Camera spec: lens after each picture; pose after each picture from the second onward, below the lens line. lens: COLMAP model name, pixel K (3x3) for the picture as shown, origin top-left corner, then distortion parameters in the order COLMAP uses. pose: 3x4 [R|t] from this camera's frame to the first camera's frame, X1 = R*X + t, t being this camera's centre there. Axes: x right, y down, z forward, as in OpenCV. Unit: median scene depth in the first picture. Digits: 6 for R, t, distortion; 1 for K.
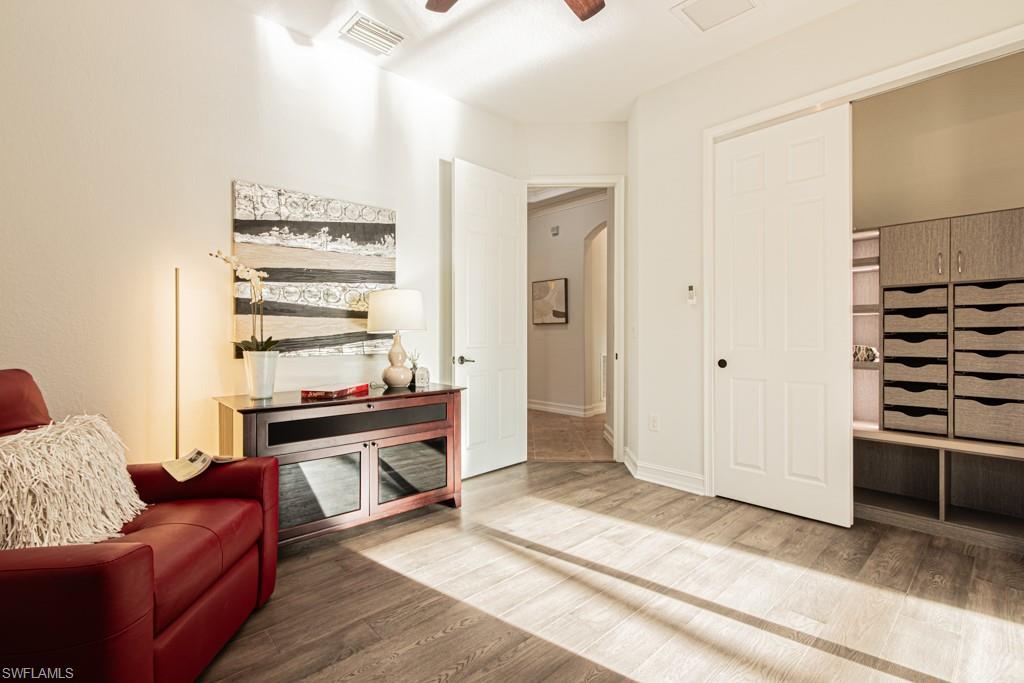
lens RADIAL K [[471.5, 0, 513.4], [0, 471.5, 339.5], [0, 0, 1]] dist [0.000600, 0.000100]
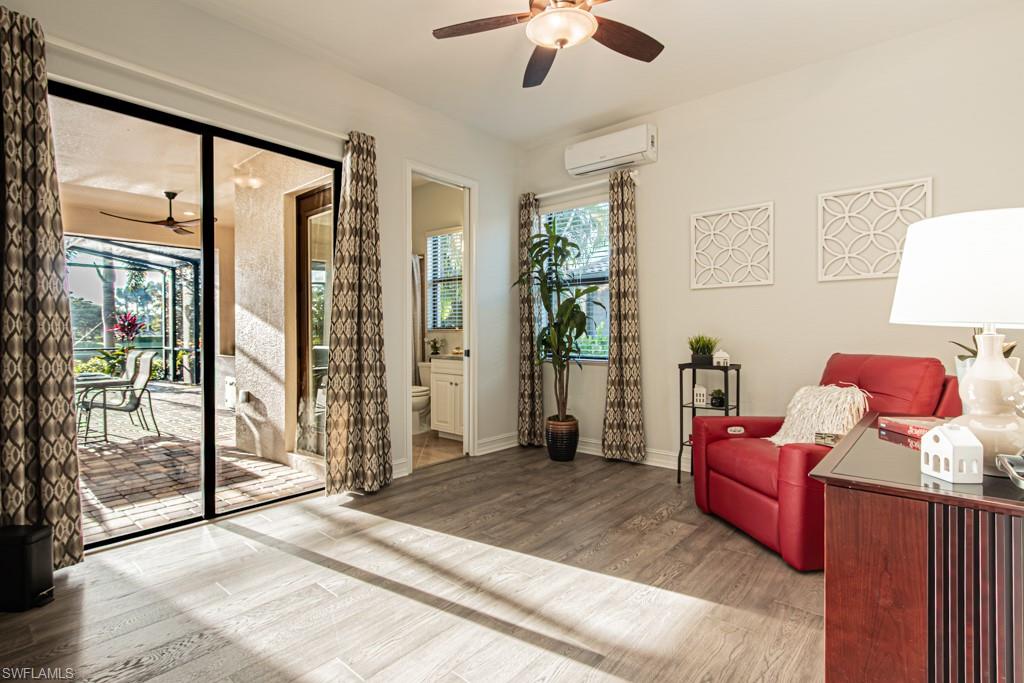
lens RADIAL K [[507.8, 0, 510.8], [0, 507.8, 337.9], [0, 0, 1]] dist [-0.000001, -0.000001]
pose [[-0.993613, 0.004190, -0.112762, 0.299298], [0.003324, 0.999964, 0.007865, -0.017231], [0.112791, 0.007440, -0.993591, 2.151666]]
